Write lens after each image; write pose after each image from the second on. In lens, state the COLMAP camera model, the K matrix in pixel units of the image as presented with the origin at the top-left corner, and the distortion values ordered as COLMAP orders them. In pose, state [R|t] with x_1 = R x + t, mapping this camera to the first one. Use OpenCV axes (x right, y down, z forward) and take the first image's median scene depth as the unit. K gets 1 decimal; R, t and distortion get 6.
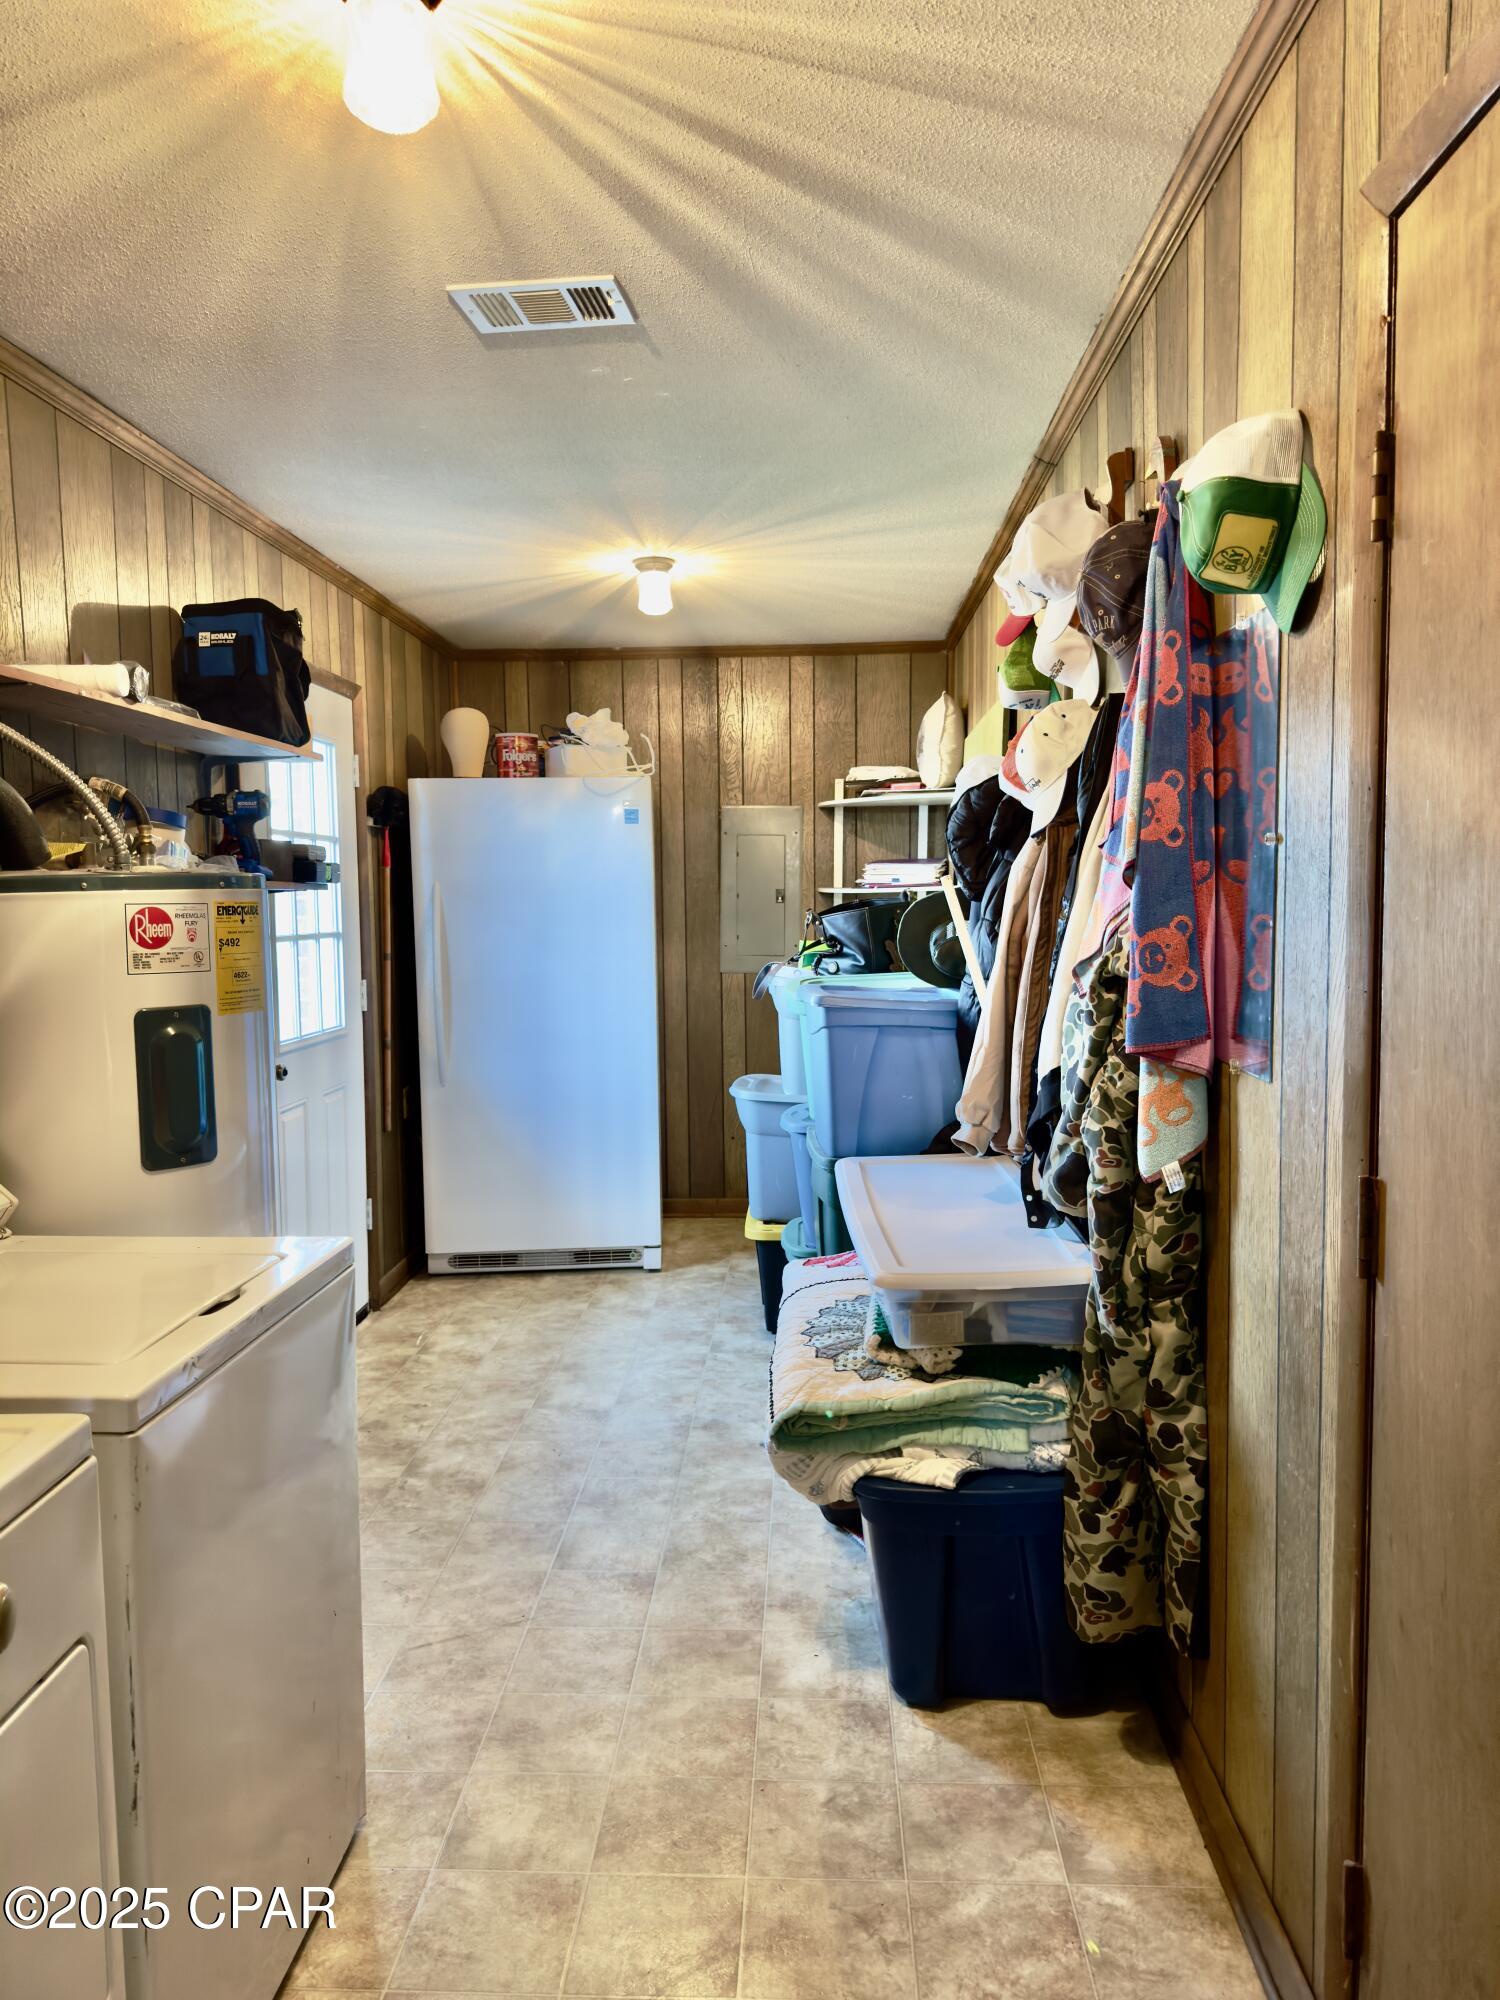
lens RADIAL K [[1393.1, 0, 751.8], [0, 1393.1, 999.7], [0, 0, 1]] dist [0.011963, 0.001613]
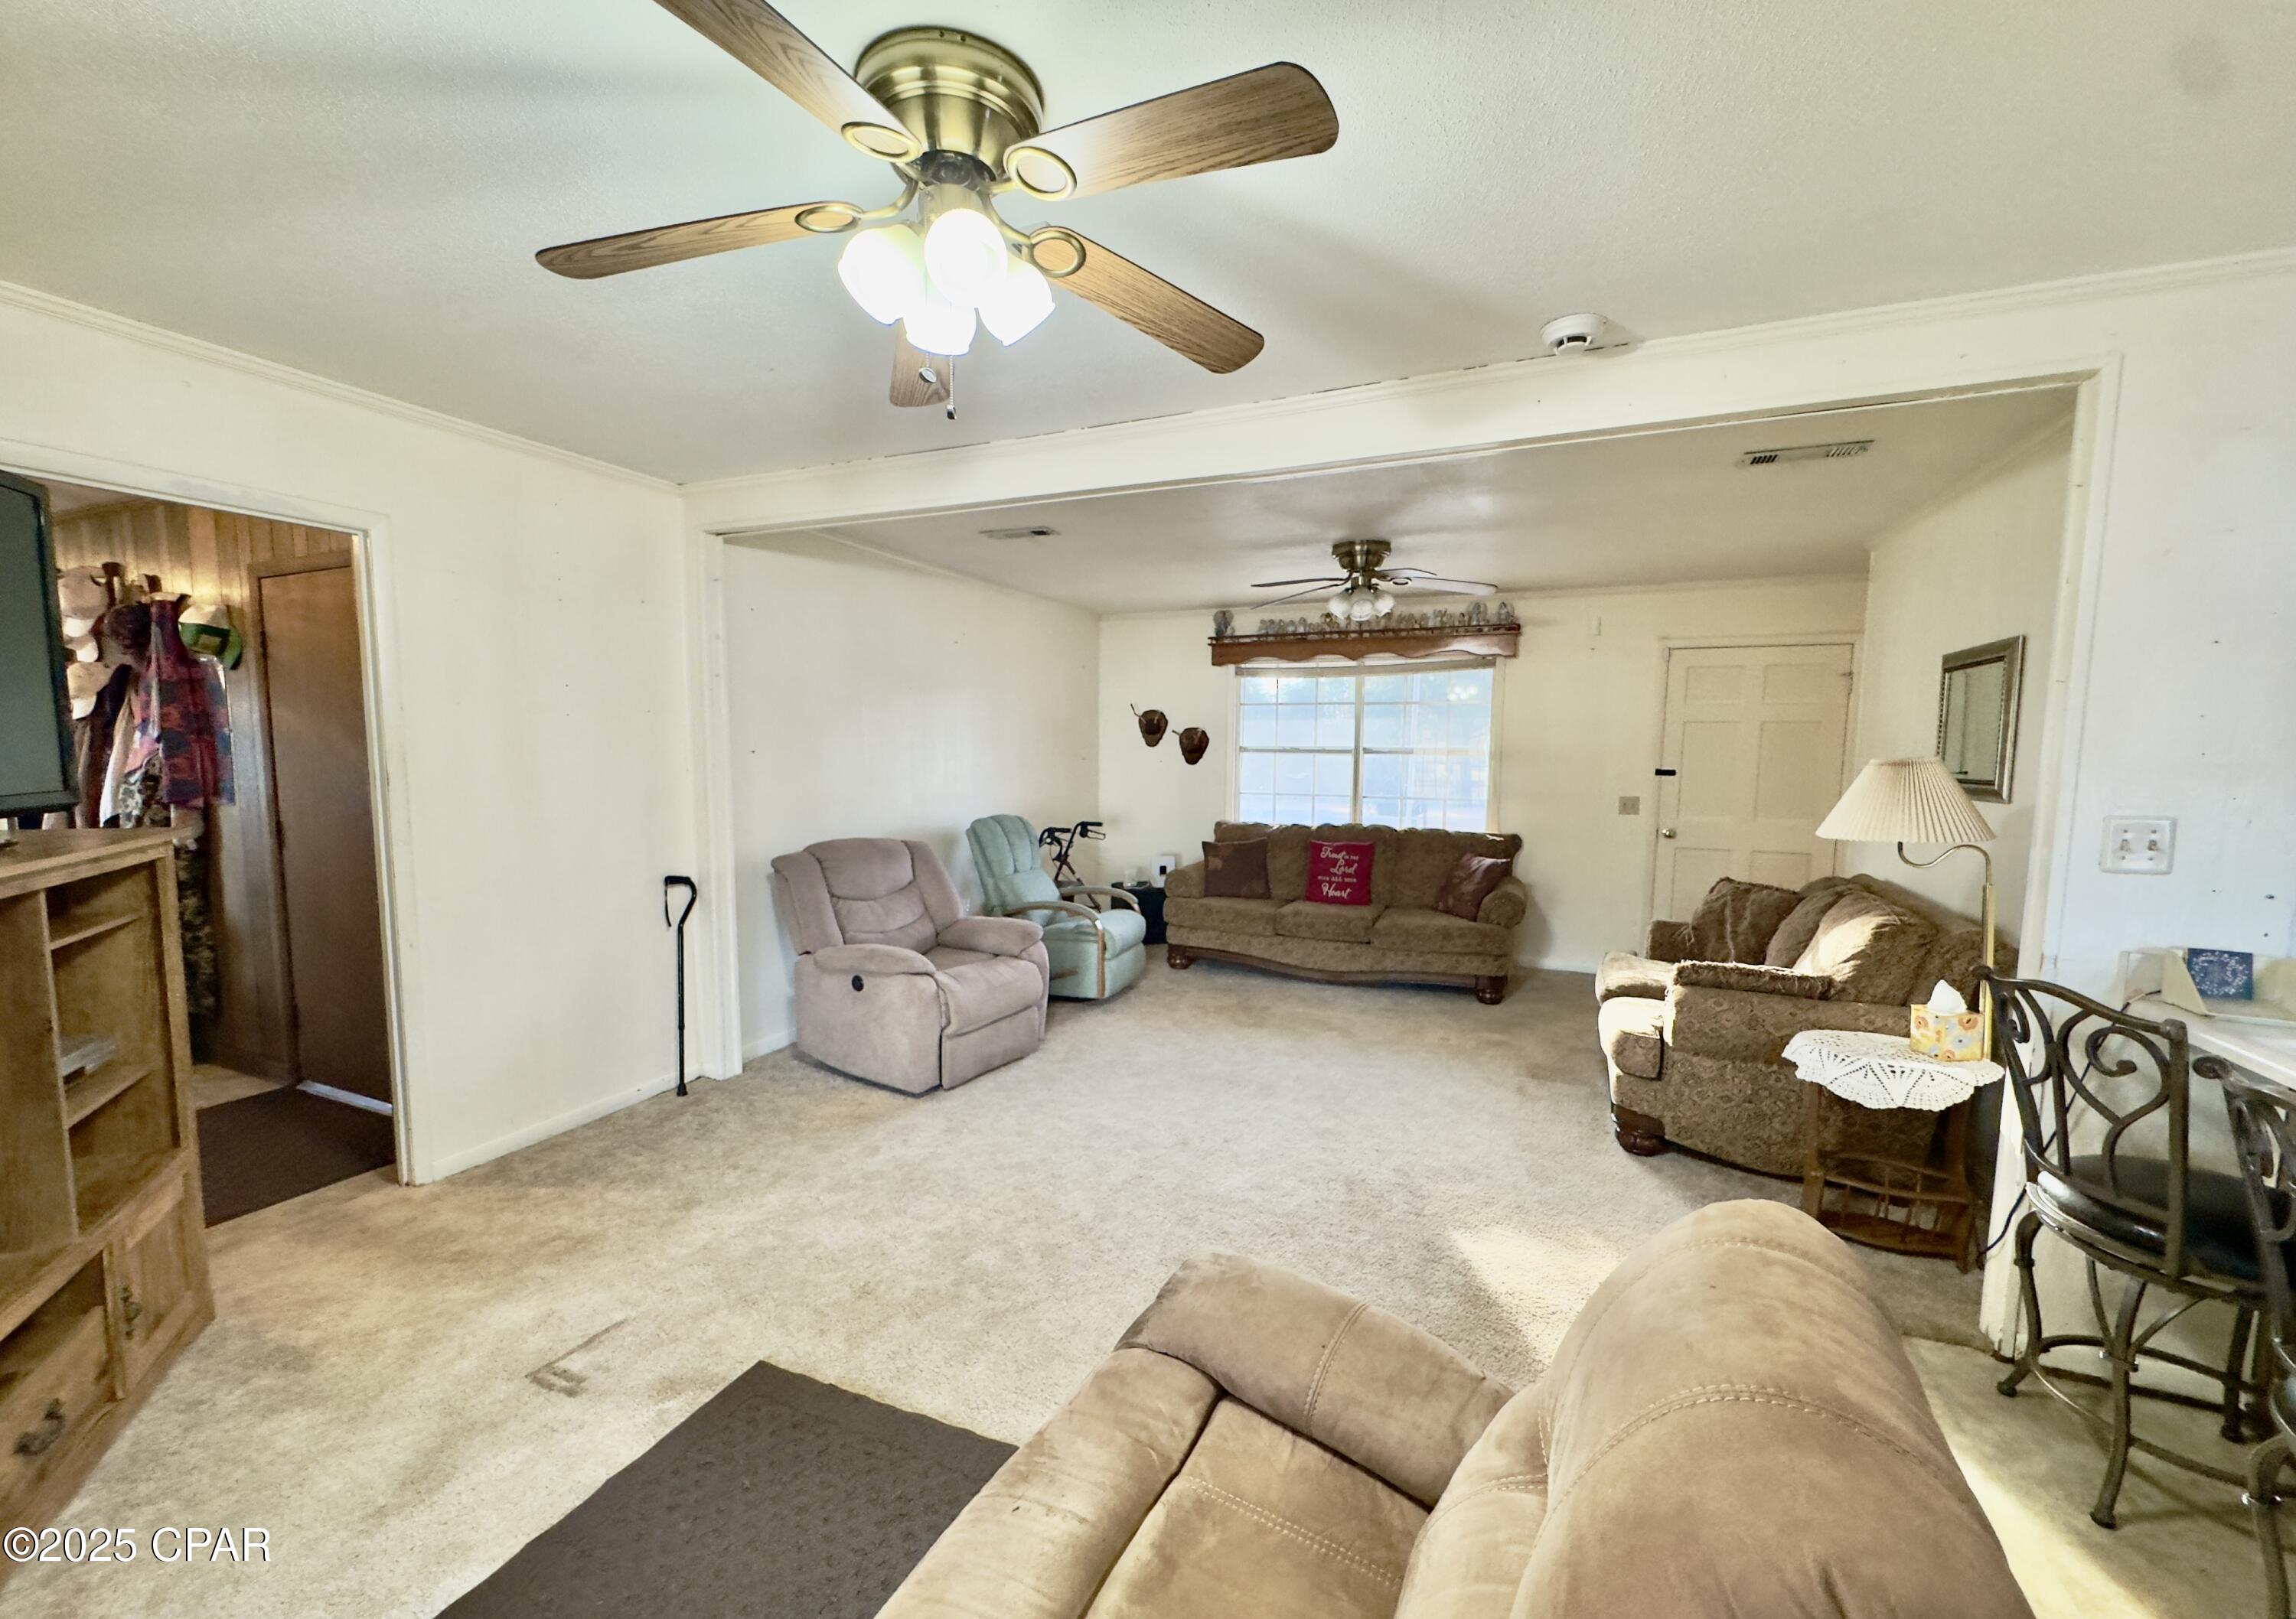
lens RADIAL K [[900.5, 0, 1149.3], [0, 900.5, 813.2], [0, 0, 1]] dist [0.001400, 0.000135]
pose [[0.353483, -0.065133, 0.933171, -0.740301], [0.062536, 0.996987, 0.045898, 0.101523], [-0.933348, 0.042132, 0.356491, -1.533032]]
